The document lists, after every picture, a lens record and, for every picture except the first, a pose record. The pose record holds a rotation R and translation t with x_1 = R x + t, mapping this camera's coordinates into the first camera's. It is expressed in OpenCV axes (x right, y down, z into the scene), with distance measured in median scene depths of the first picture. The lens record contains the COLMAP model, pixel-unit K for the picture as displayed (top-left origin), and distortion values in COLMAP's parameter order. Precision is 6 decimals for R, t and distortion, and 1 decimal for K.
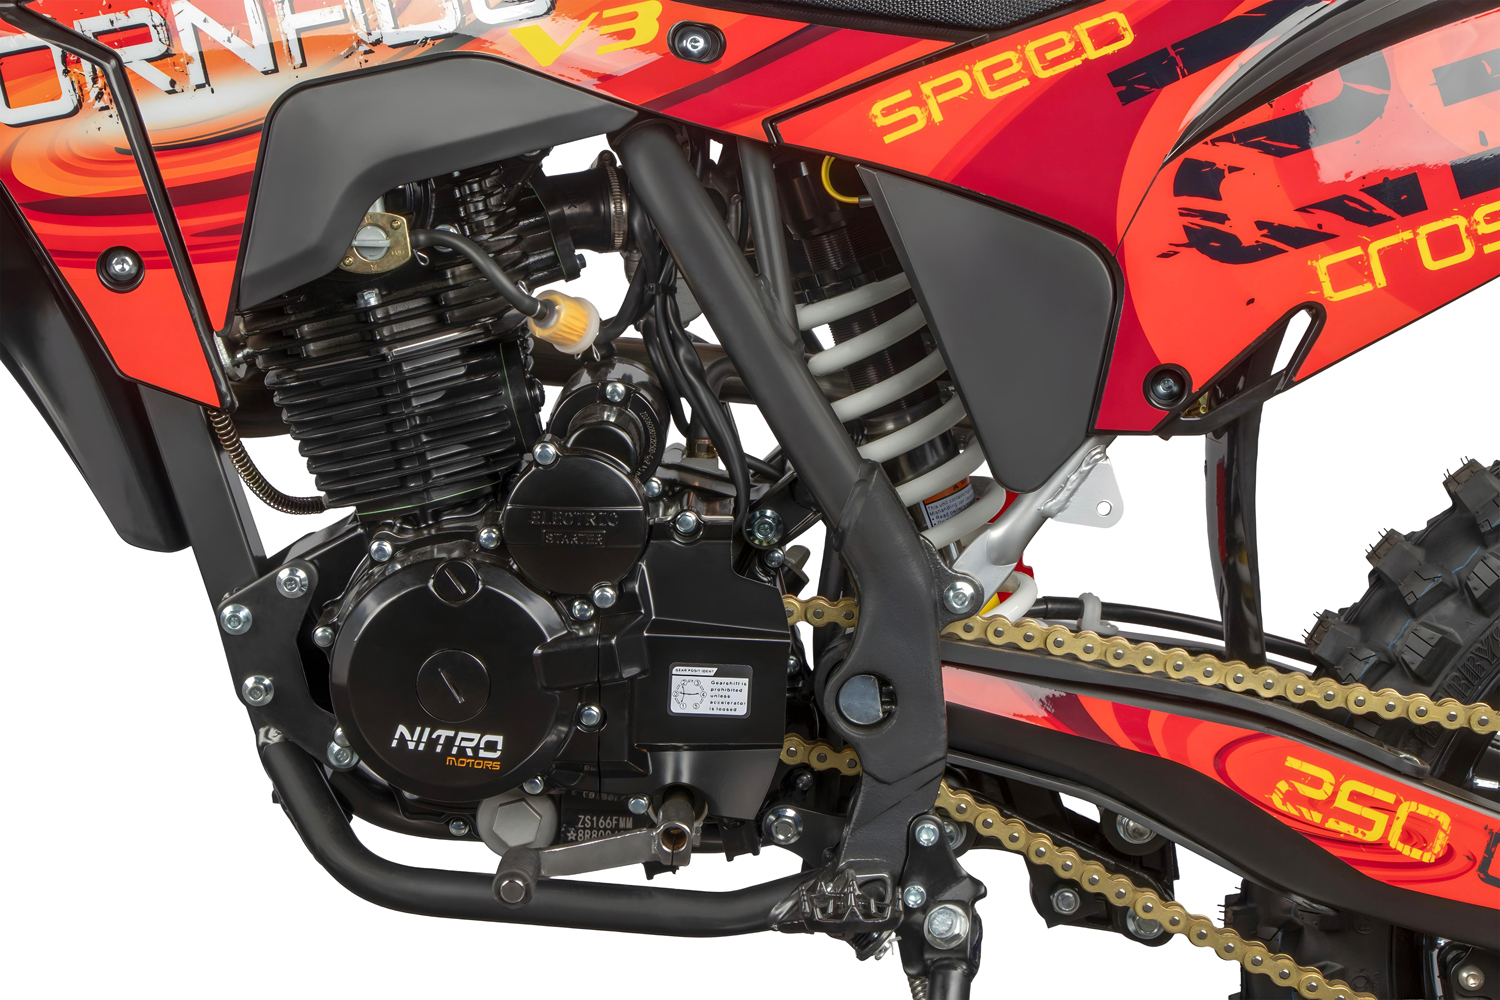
lens RADIAL K [[4261.5, 0, 751.6], [0, 4261.5, 498.4], [0, 0, 1]] dist [0.481690, 0.000000]
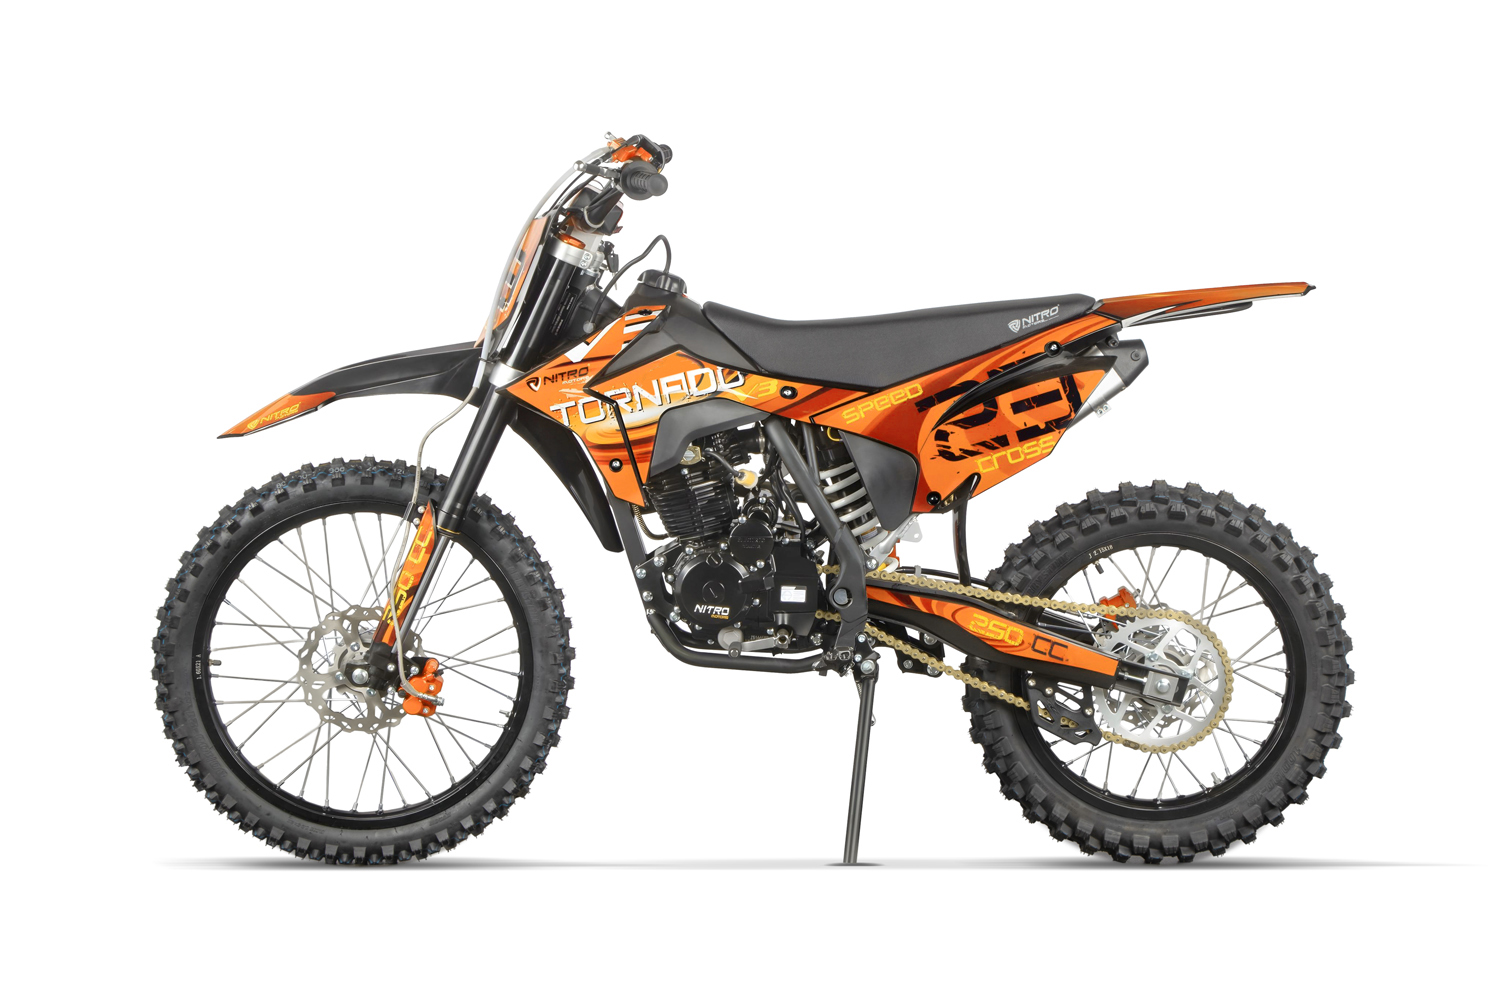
lens RADIAL K [[3715.8, 0, 751.3], [0, 3715.8, 492.5], [0, 0, 1]] dist [0.134666, 0.000000]
pose [[0.999966, -0.005410, -0.006278, -0.023160], [0.005315, 0.999872, -0.015109, 0.010924], [0.006359, 0.015075, 0.999866, -1.758819]]
